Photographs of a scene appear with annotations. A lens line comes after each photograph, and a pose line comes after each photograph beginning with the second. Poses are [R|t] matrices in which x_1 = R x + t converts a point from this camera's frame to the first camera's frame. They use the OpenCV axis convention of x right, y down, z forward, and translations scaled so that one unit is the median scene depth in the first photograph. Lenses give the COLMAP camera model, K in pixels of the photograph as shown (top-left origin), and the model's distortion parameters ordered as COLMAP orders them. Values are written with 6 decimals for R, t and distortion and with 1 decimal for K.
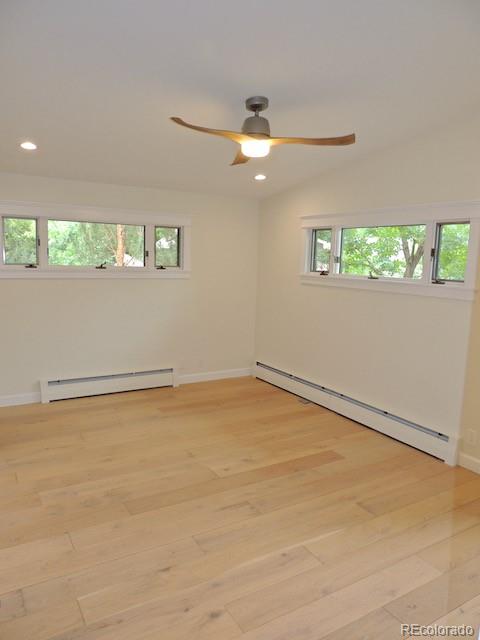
lens RADIAL K [[462.9, 0, 240.8], [0, 462.9, 313.0], [0, 0, 1]] dist [-0.000748, -0.000513]
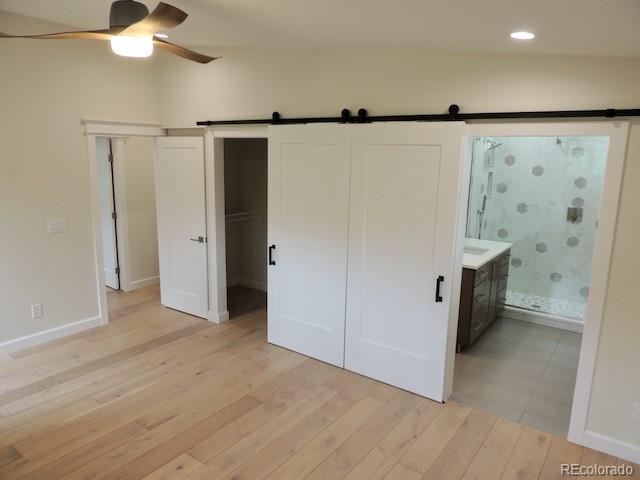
lens RADIAL K [[454.6, 0, 320.0], [0, 454.6, 240.0], [0, 0, 1]] dist [-0.019162, 0.000694]
pose [[-0.921926, 0.024311, -0.386601, 0.033623], [-0.095072, 0.953302, 0.286666, -0.250106], [0.375517, 0.301040, -0.876563, 1.542185]]
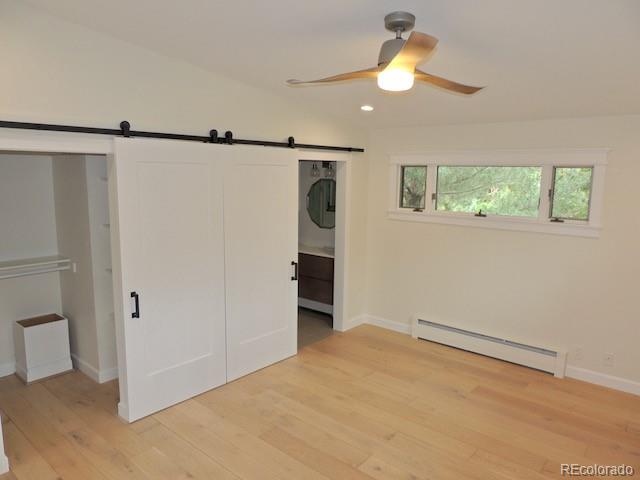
lens RADIAL K [[454.6, 0, 320.0], [0, 454.6, 240.0], [0, 0, 1]] dist [-0.019162, 0.000694]
pose [[0.307750, 0.114117, -0.944599, 0.619722], [-0.117735, 0.989719, 0.081210, -0.116418], [0.944155, 0.086220, 0.318021, 0.572807]]
